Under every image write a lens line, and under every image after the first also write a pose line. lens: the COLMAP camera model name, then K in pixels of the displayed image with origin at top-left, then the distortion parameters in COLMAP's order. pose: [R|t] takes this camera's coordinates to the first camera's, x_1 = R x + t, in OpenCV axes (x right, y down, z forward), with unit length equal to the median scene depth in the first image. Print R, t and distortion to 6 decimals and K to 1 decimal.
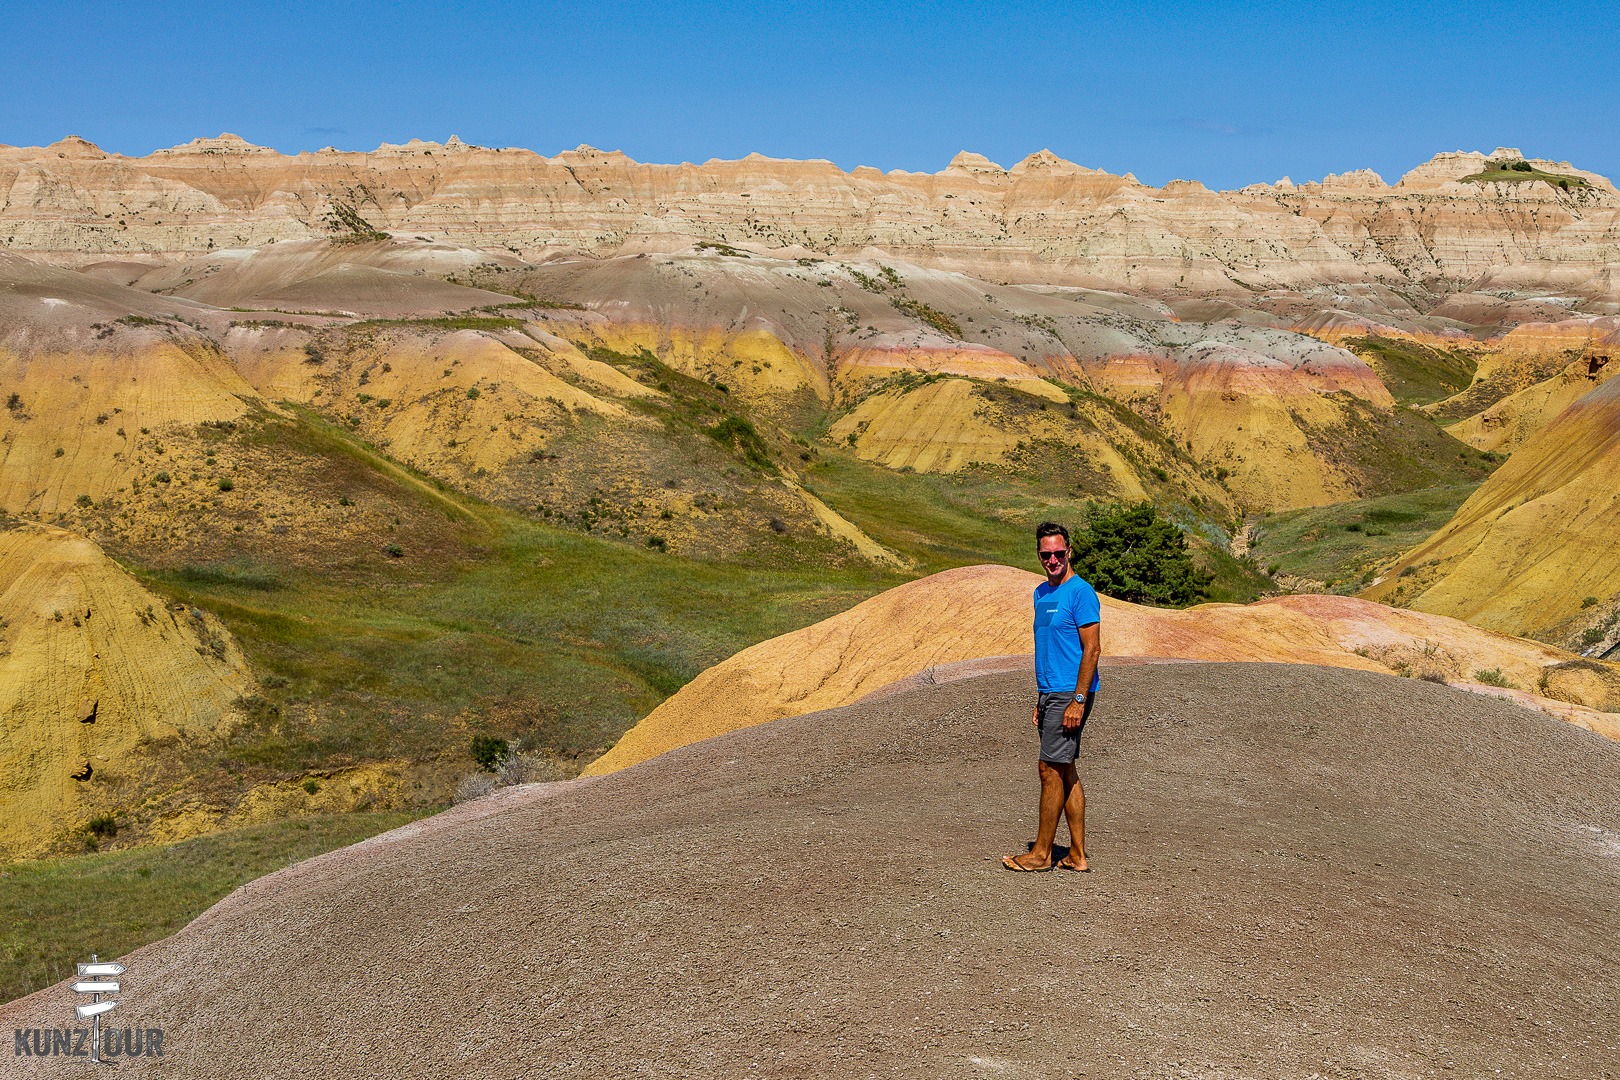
lens RADIAL K [[3502.5, 0, 810.0], [0, 3502.5, 540.0], [0, 0, 1]] dist [-0.065630, 0.005406]
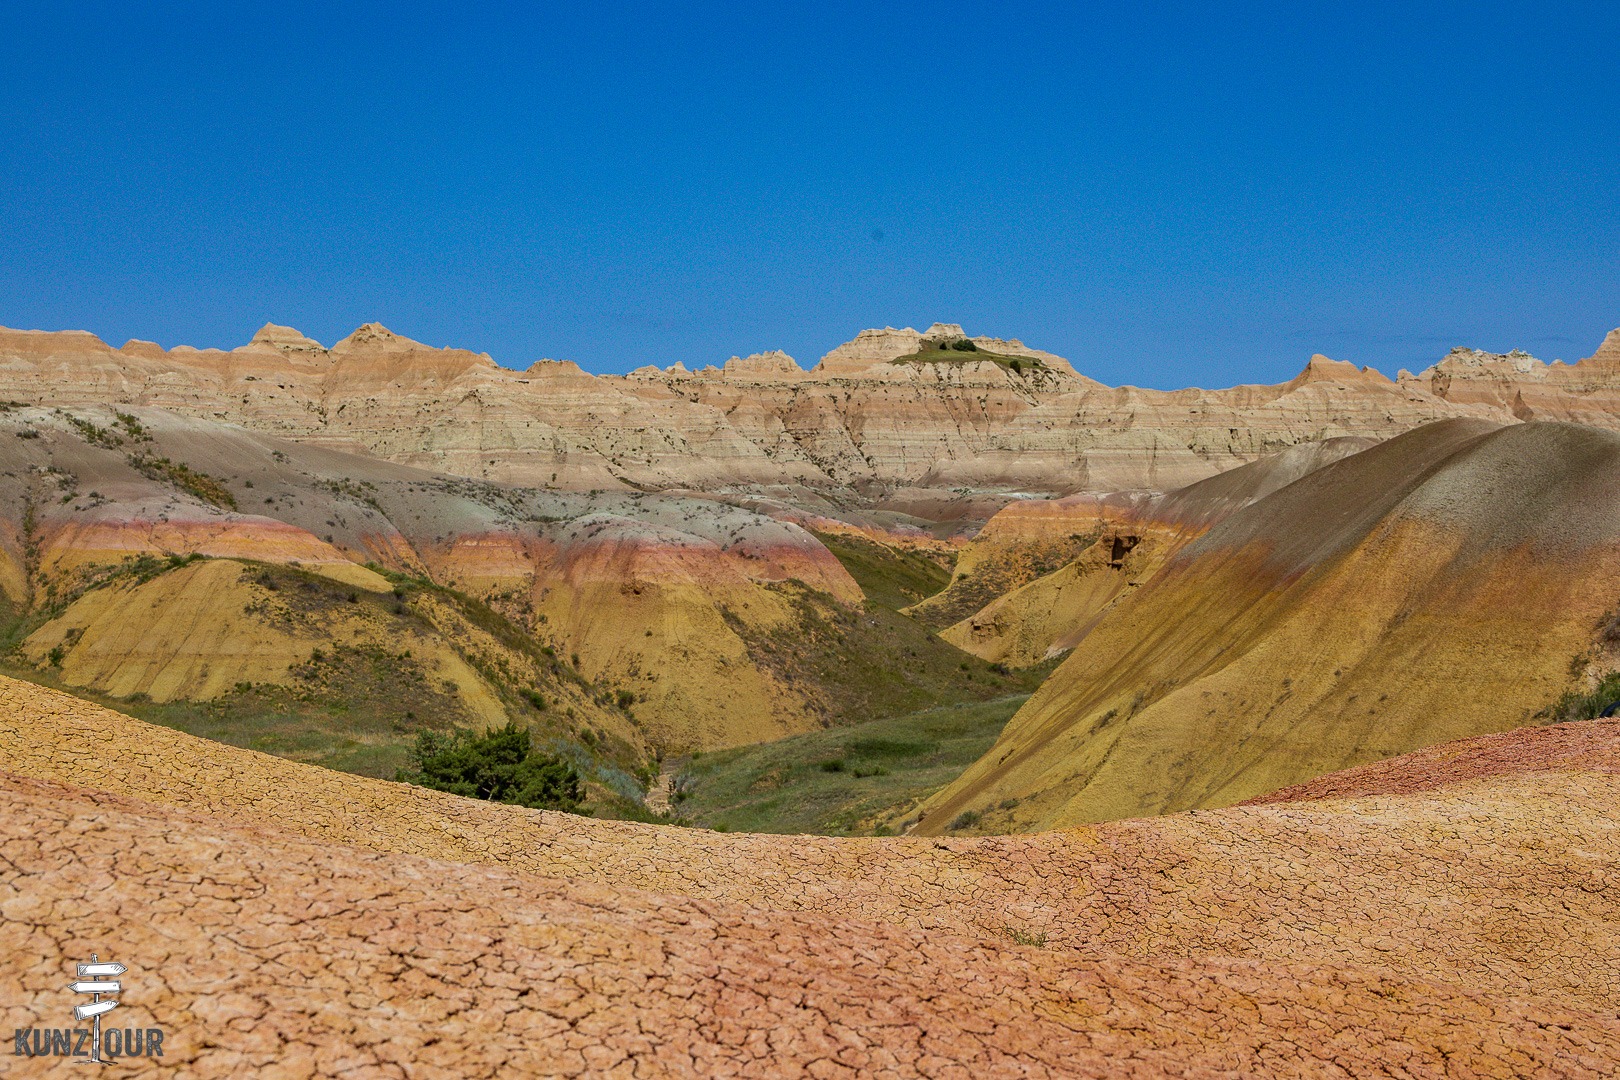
lens RADIAL K [[2691.1, 0, 810.0], [0, 2691.1, 540.0], [0, 0, 1]] dist [-0.002302, 0.071796]
pose [[0.978591, -0.010249, 0.205557, 0.044960], [0.034143, 0.993004, -0.113037, 0.010471], [-0.202961, 0.117635, 0.972095, 0.472598]]
